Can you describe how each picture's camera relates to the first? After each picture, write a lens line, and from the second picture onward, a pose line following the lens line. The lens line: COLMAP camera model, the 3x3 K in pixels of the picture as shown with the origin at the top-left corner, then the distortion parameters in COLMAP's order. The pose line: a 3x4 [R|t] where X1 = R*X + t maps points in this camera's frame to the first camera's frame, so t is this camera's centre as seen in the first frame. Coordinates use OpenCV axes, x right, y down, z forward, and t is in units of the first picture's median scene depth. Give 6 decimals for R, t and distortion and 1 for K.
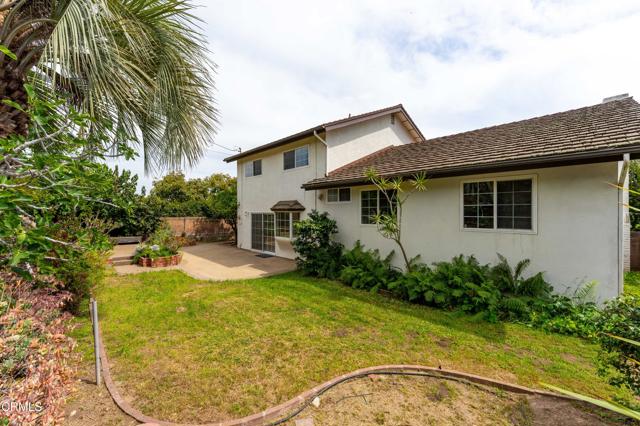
lens RADIAL K [[255.8, 0, 320.0], [0, 255.8, 213.0], [0, 0, 1]] dist [-0.000146, -0.000004]
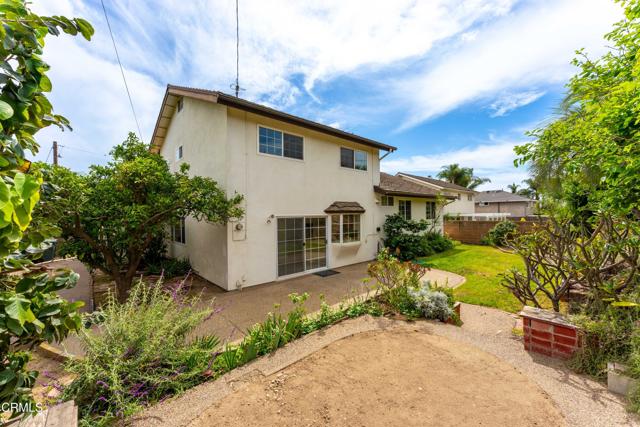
lens RADIAL K [[255.8, 0, 320.0], [0, 255.8, 213.5], [0, 0, 1]] dist [-0.000146, -0.000004]
pose [[0.026387, 0.003074, 0.999647, -0.989468], [0.019756, 0.999798, -0.003596, -0.004885], [-0.999457, 0.019844, 0.026321, 1.018774]]
